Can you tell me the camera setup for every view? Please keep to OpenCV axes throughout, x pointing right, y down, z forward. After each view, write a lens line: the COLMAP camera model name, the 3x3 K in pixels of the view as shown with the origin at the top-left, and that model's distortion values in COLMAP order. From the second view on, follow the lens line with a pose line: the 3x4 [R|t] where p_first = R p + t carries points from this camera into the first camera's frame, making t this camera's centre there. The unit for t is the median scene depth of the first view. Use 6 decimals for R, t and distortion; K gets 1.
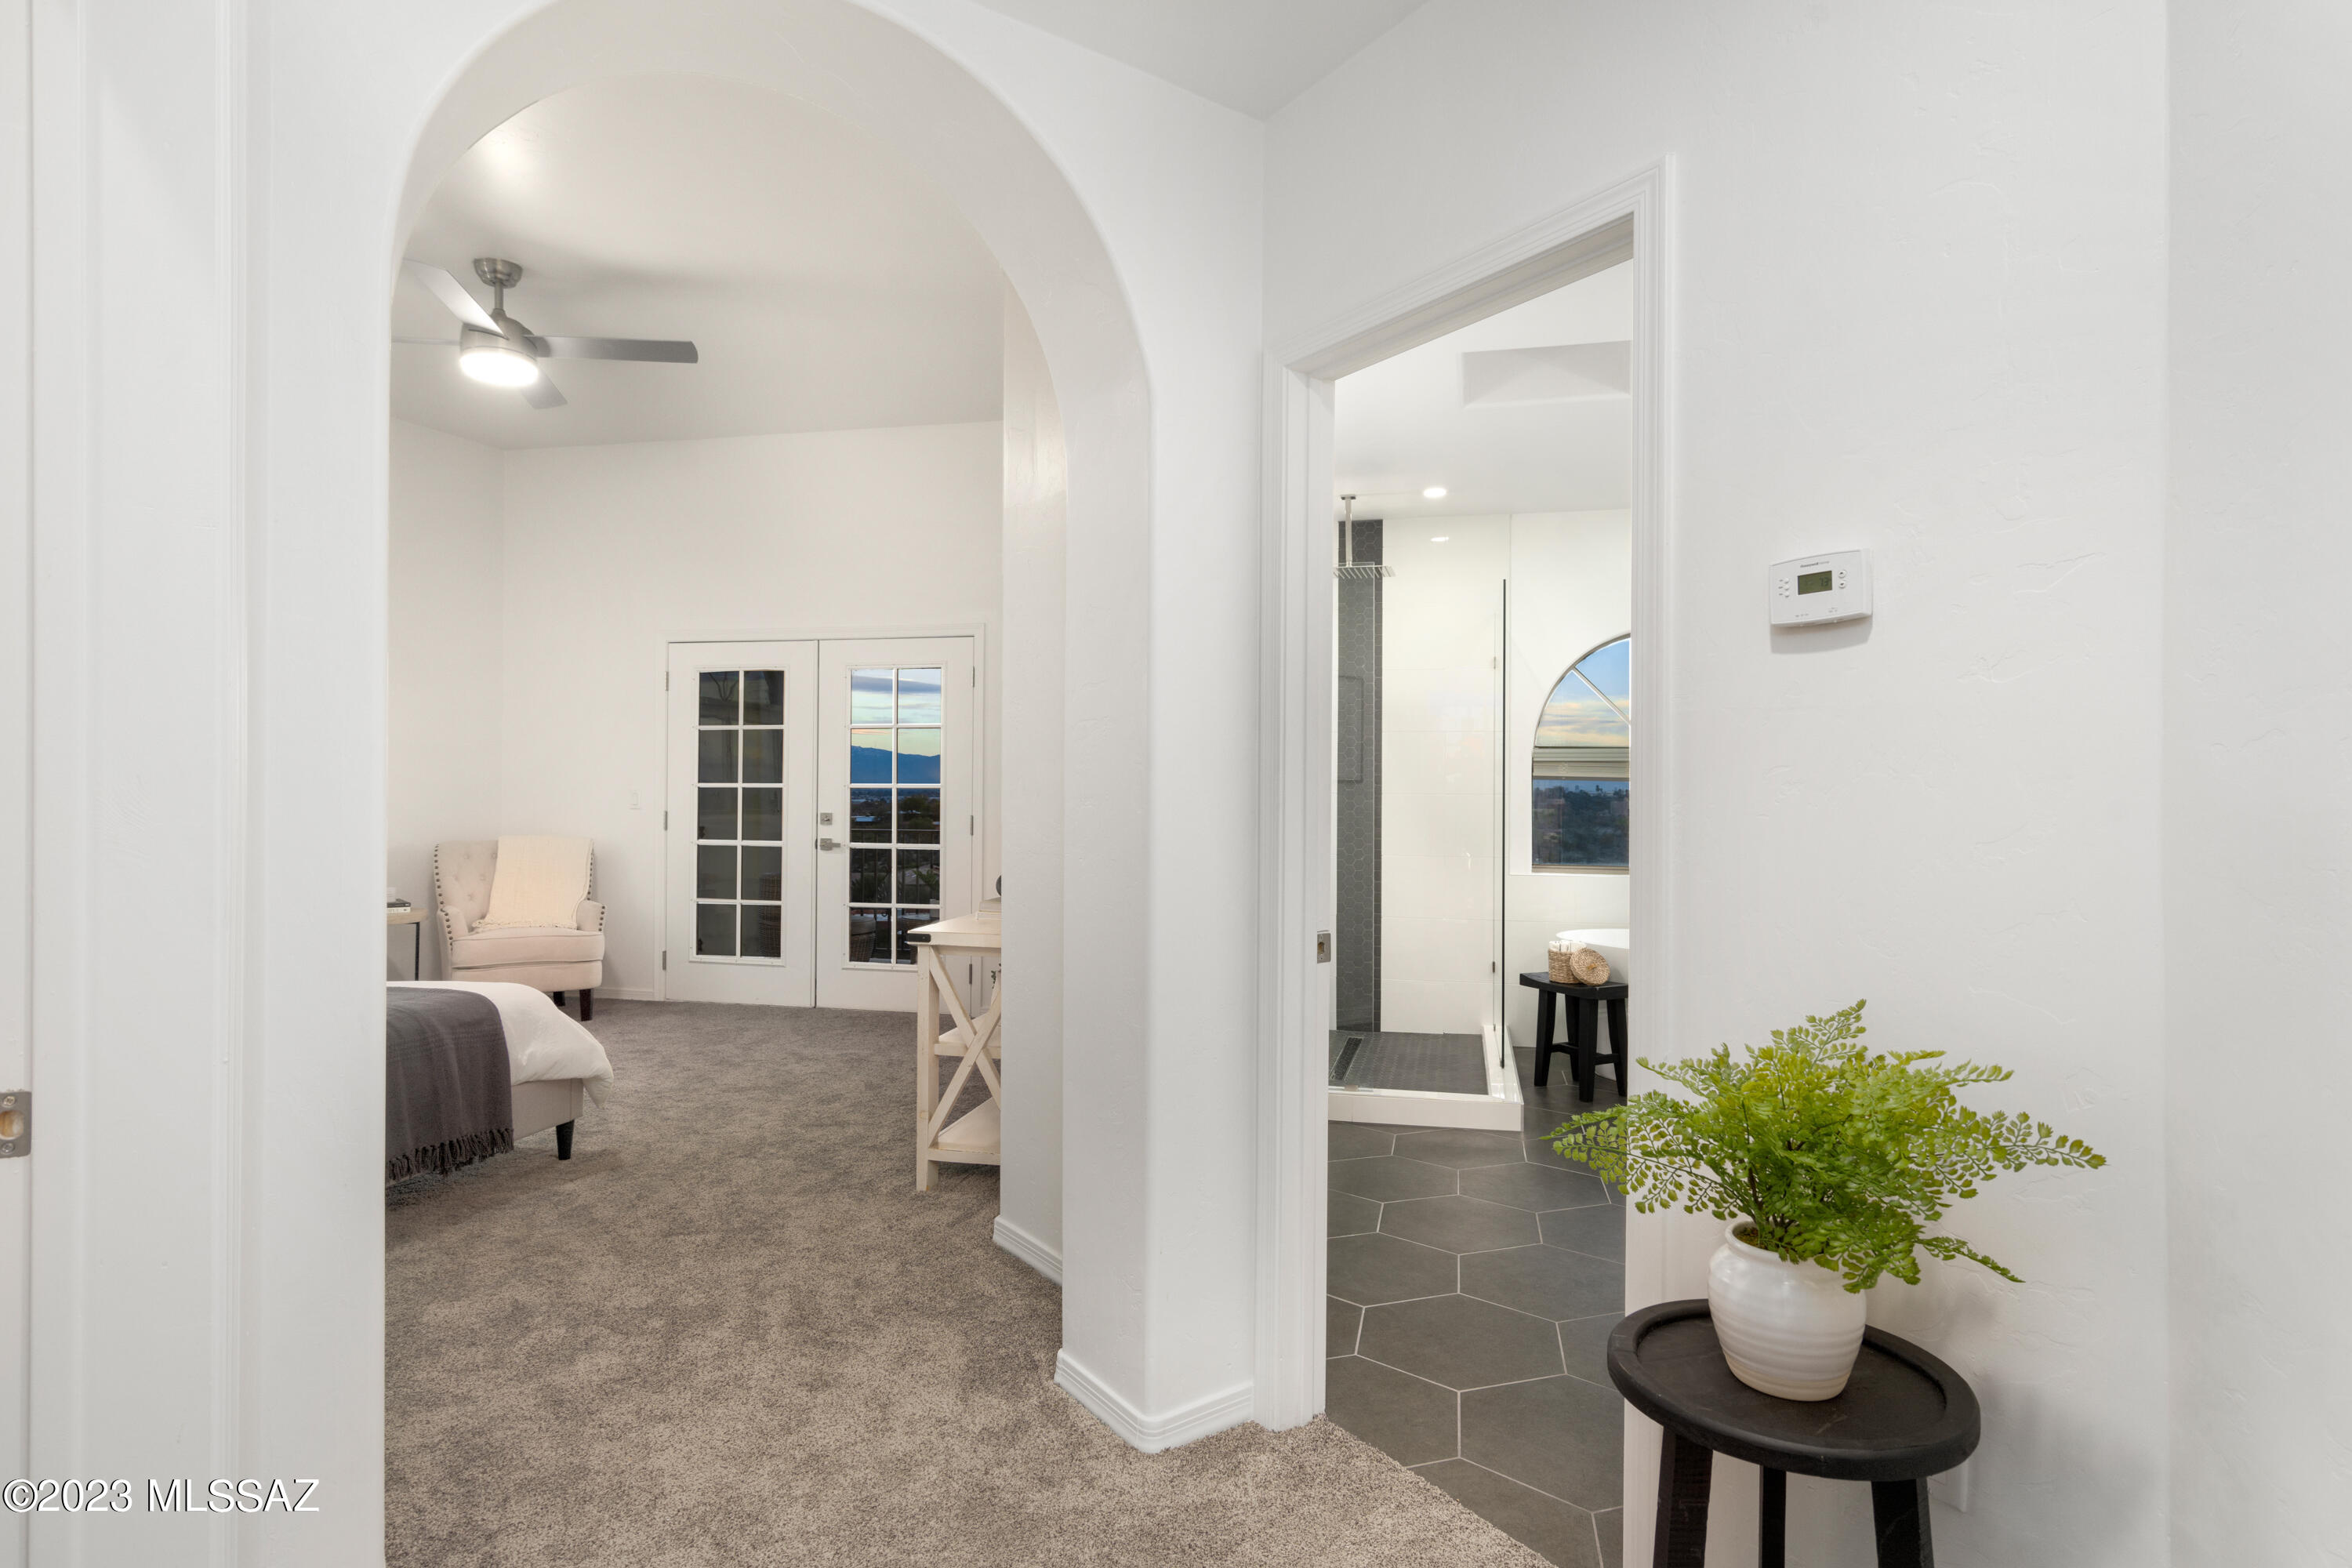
lens RADIAL K [[1223.9, 0, 1176.0], [0, 1223.9, 784.0], [0, 0, 1]] dist [-0.000420, 0.000027]
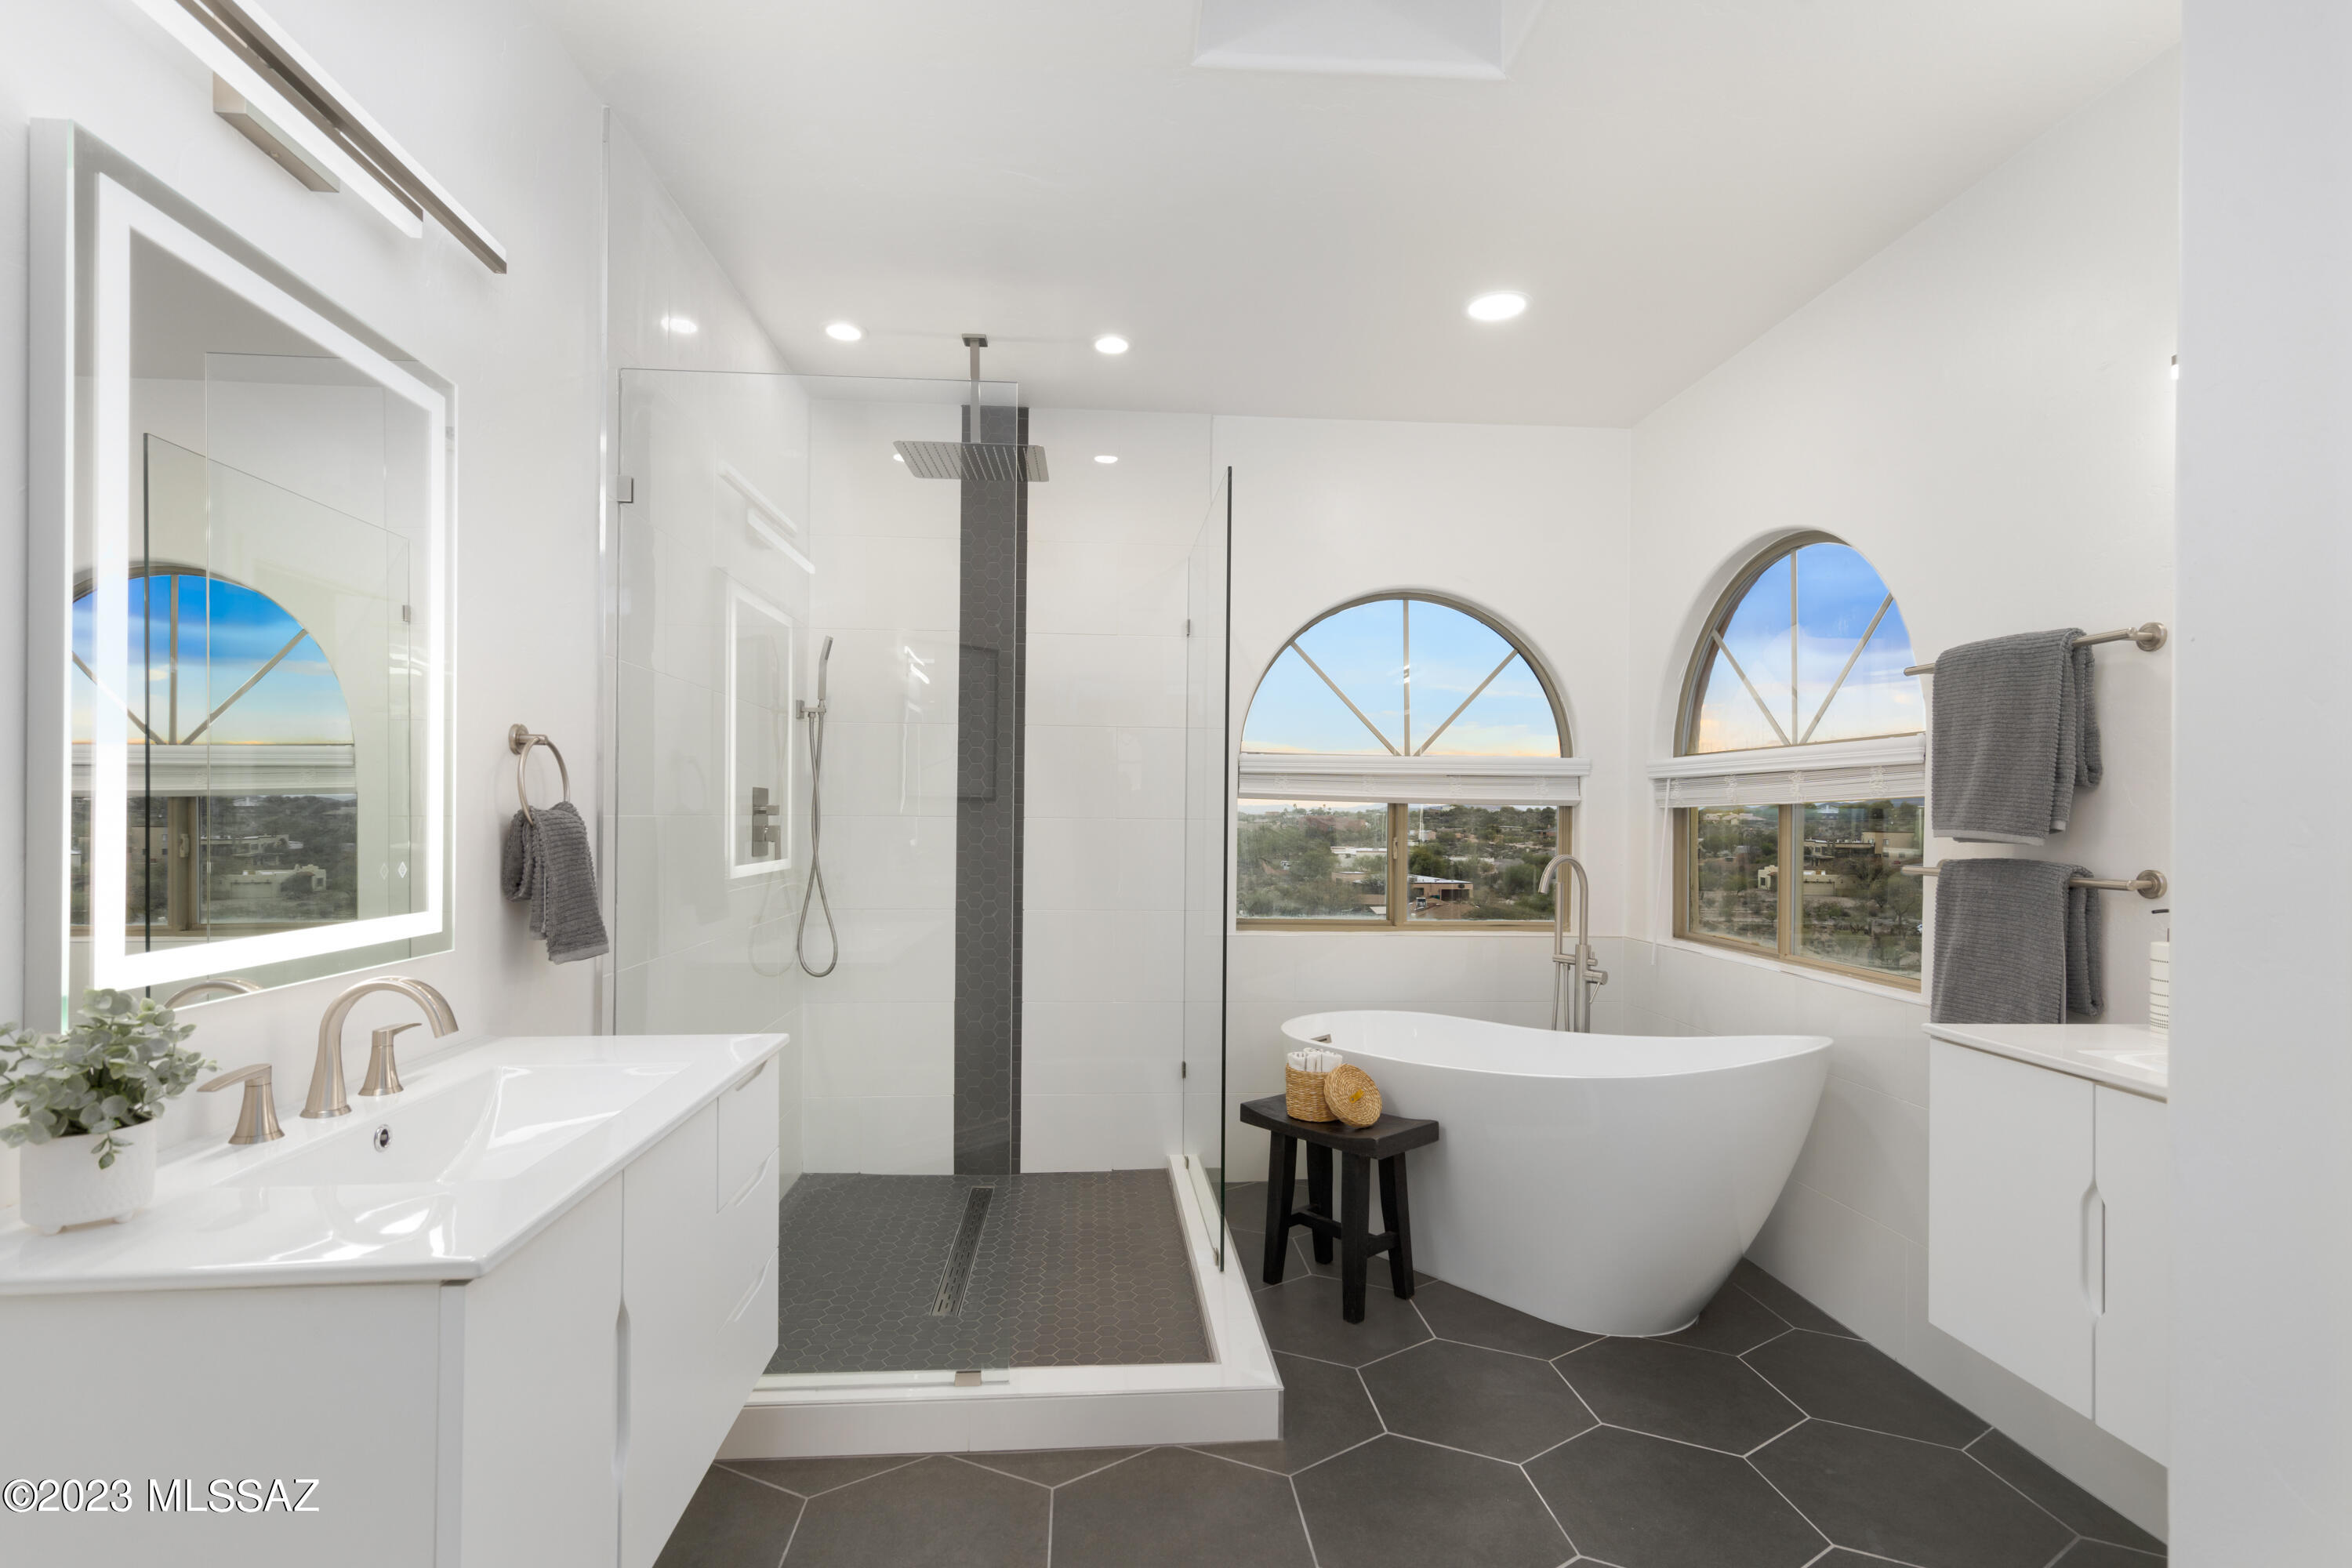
lens RADIAL K [[1060.2, 0, 1176.0], [0, 1060.2, 784.0], [0, 0, 1]] dist [-0.001407, 0.000437]
pose [[0.950898, 0.008991, 0.309373, 0.074024], [-0.004341, 0.999867, -0.015713, -0.002126], [-0.309473, 0.013598, 0.950811, 0.464305]]
